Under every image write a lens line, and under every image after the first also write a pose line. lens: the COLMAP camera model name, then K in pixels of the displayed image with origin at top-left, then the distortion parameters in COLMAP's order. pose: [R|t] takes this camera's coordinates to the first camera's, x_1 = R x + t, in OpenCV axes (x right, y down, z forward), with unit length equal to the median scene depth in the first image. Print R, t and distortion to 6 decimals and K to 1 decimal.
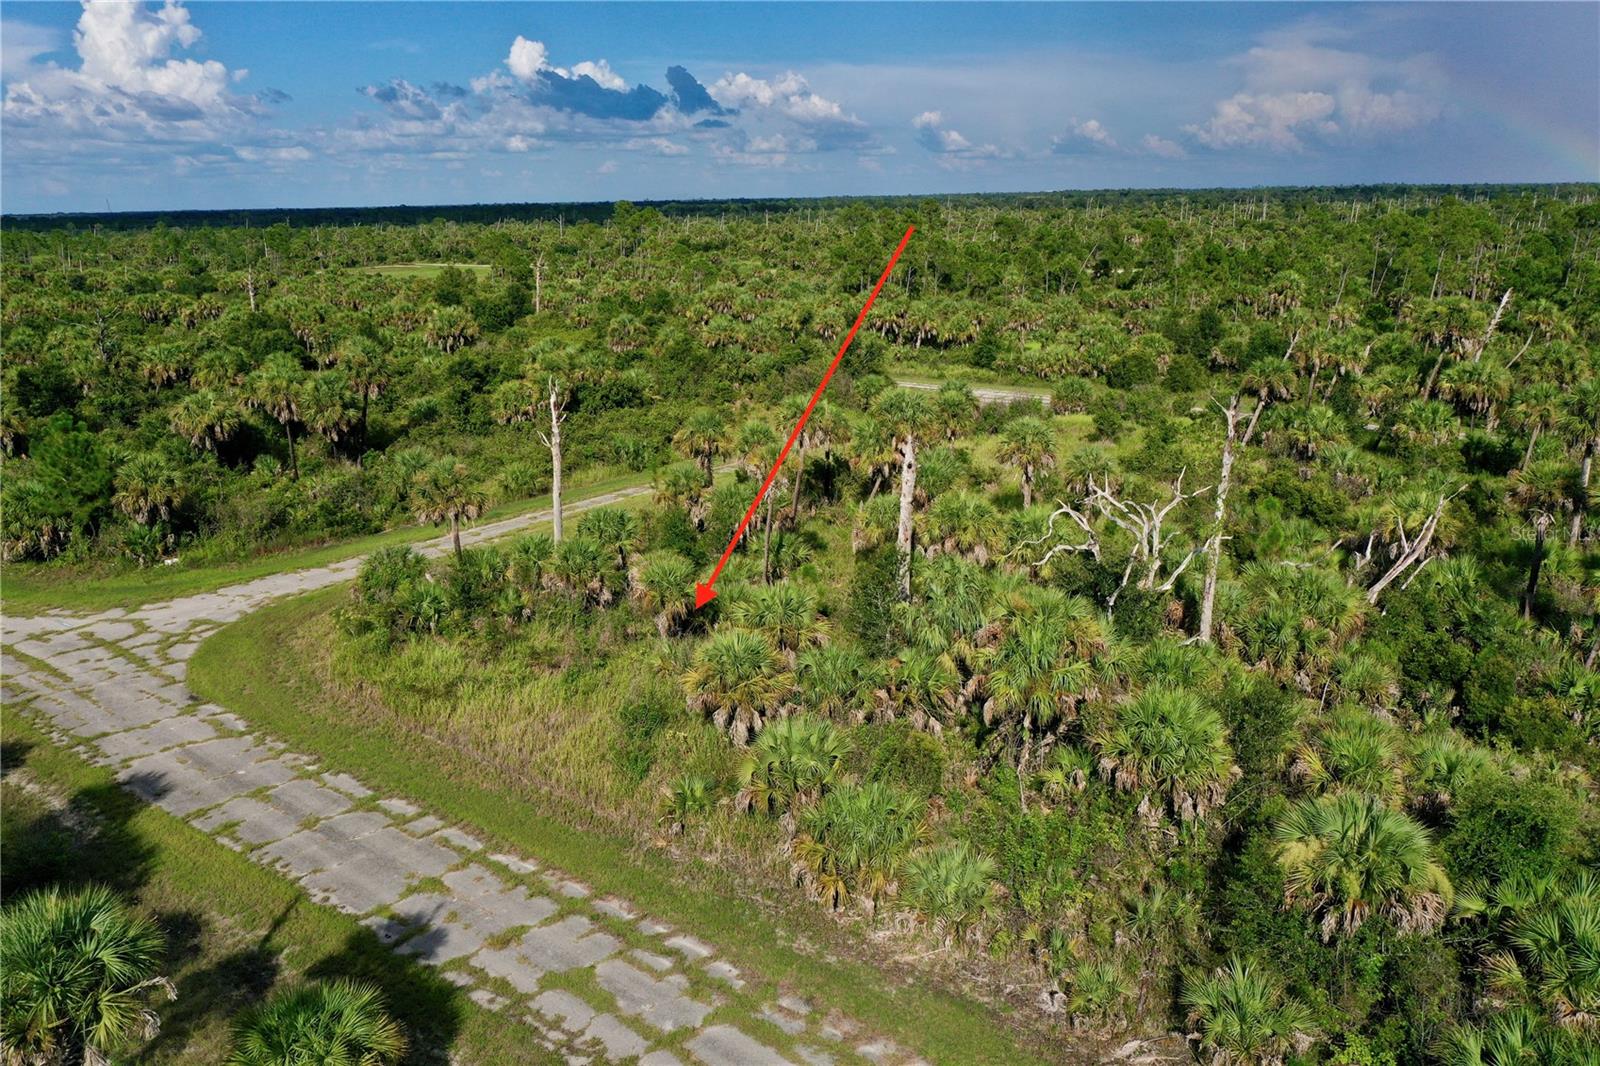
lens RADIAL K [[1265.2, 0, 803.9], [0, 1265.2, 534.0], [0, 0, 1]] dist [0.008717, -0.028468]
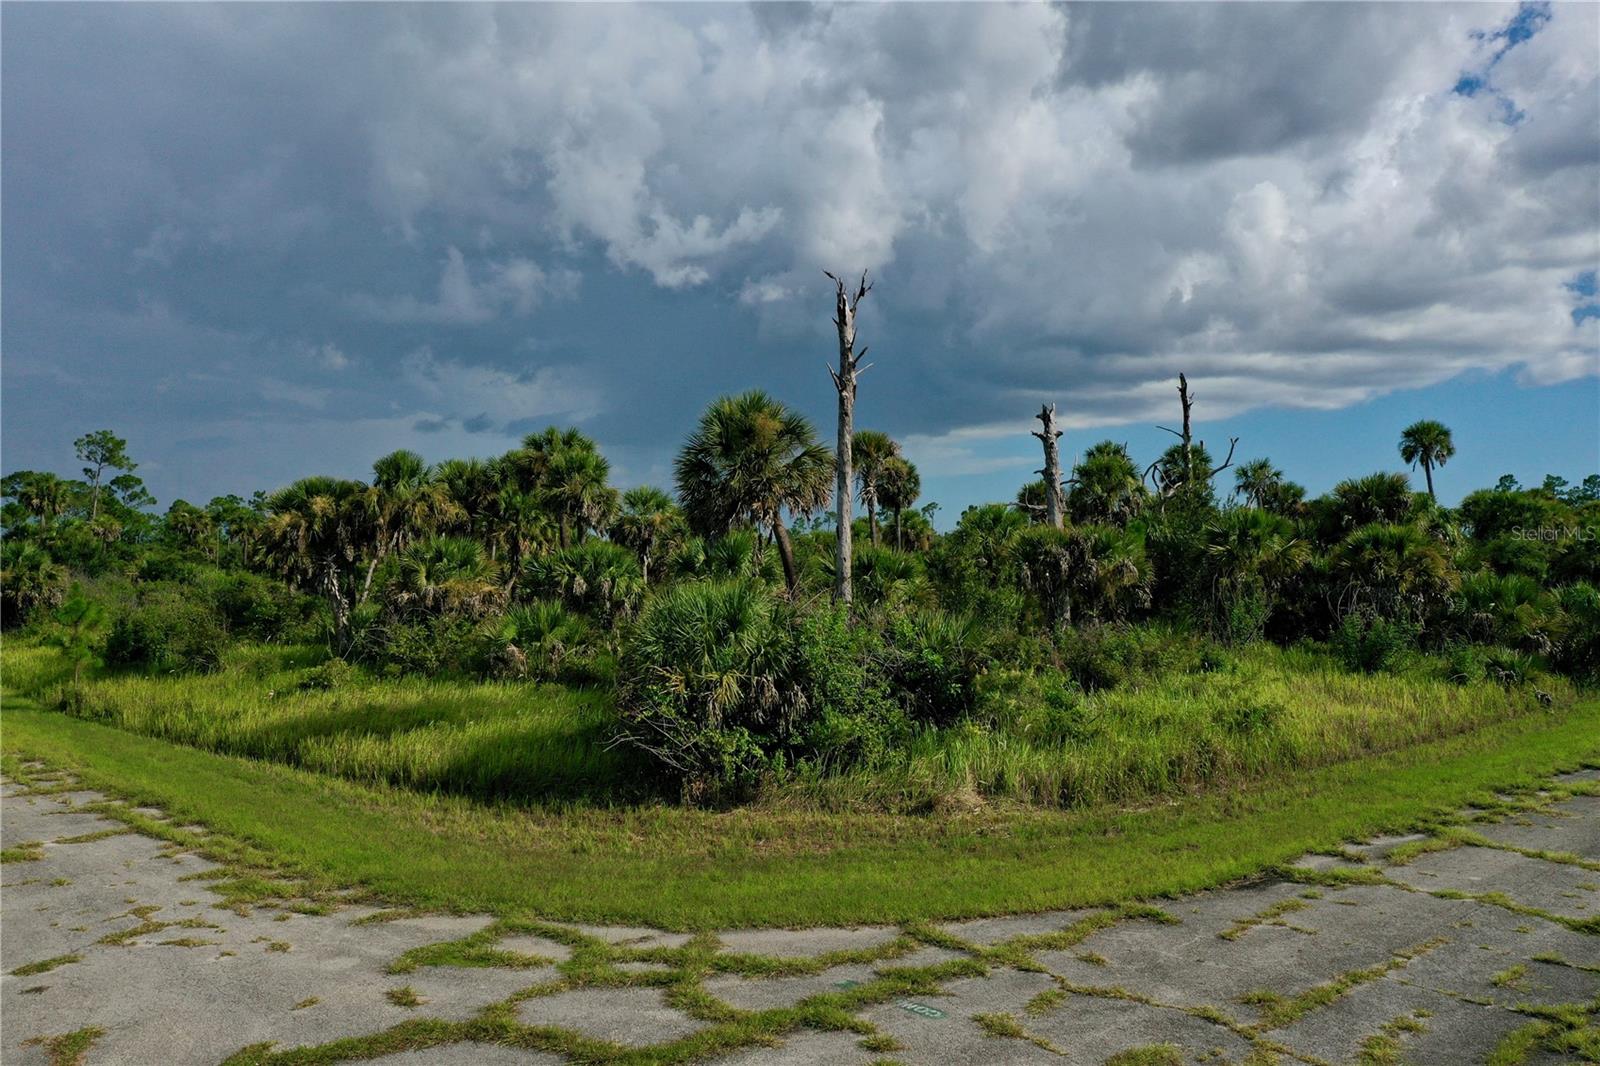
lens RADIAL K [[1265.2, 0, 793.5], [0, 1265.2, 532.9], [0, 0, 1]] dist [0.008717, -0.028468]
pose [[0.148299, 0.035586, 0.988302, -0.955402], [0.259217, 0.963013, -0.073571, 0.037672], [-0.954366, 0.267095, 0.133589, 1.196419]]
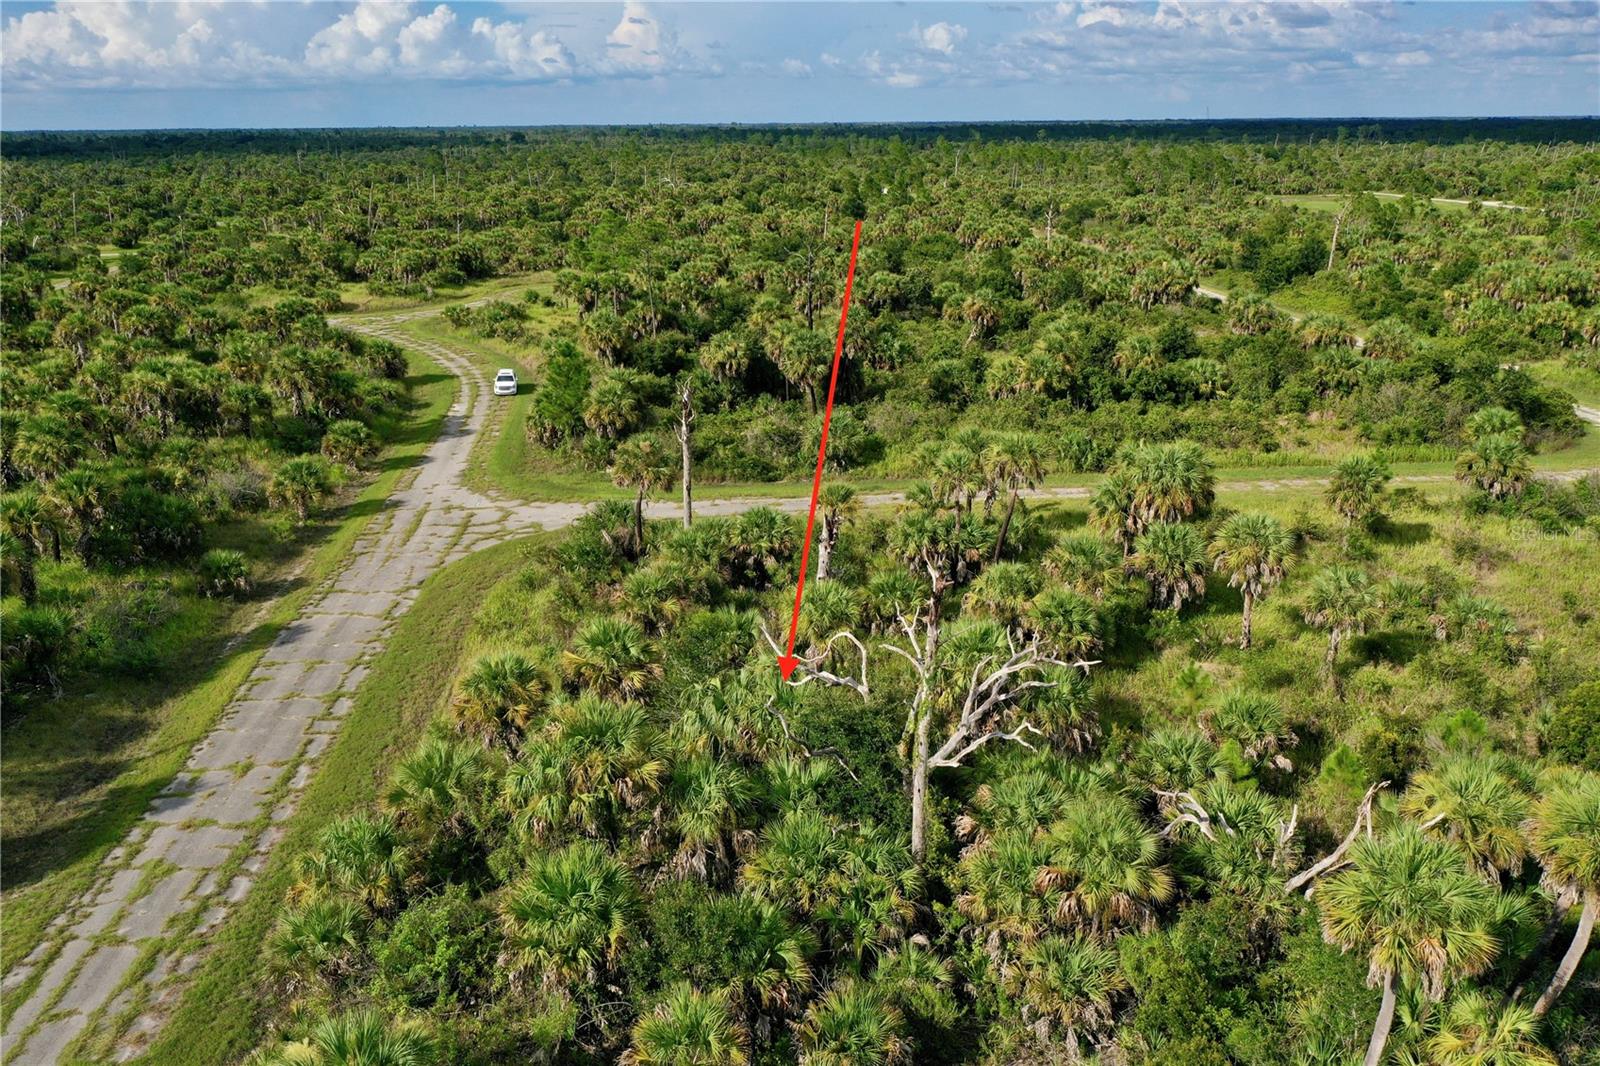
lens RADIAL K [[1265.2, 0, 795.1], [0, 1265.2, 534.5], [0, 0, 1]] dist [0.008717, -0.028468]
pose [[0.698129, 0.232149, -0.677290, 0.757174], [-0.186025, 0.972300, 0.141519, -0.200416], [0.691383, 0.027194, 0.721977, 0.366835]]
